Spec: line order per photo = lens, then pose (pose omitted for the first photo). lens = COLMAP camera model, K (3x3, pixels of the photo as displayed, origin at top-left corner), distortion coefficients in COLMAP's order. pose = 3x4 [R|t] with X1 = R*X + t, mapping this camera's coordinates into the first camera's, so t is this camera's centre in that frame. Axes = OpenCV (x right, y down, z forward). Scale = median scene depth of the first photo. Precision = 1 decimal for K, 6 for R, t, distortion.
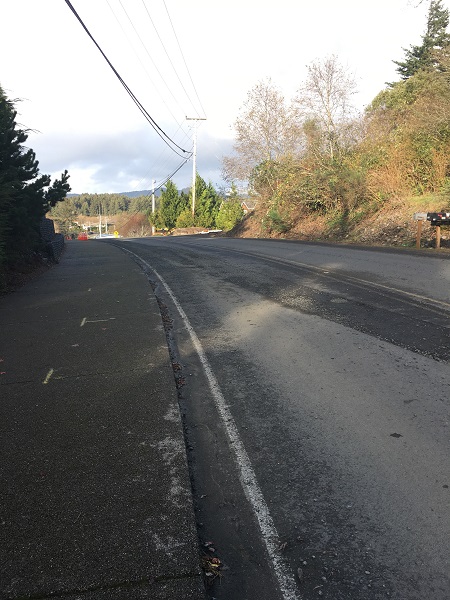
lens RADIAL K [[505.4, 0, 225.0], [0, 505.4, 300.0], [0, 0, 1]] dist [0.041228, -0.003479]
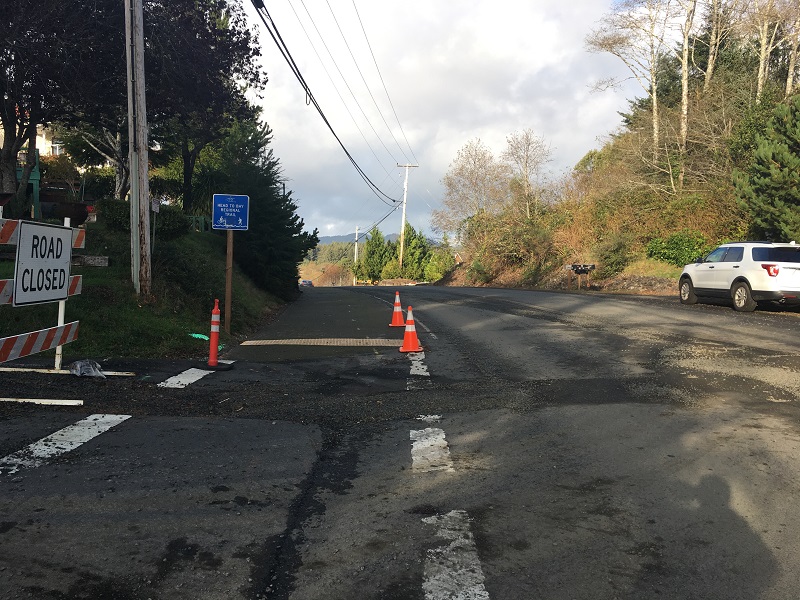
lens RADIAL K [[681.5, 0, 400.0], [0, 681.5, 300.0], [0, 0, 1]] dist [-0.003722, -0.002875]
pose [[0.997742, 0.032233, -0.058924, 0.012664], [-0.039152, 0.991963, -0.120319, 0.049100], [0.054572, 0.122354, 0.990985, -0.251497]]
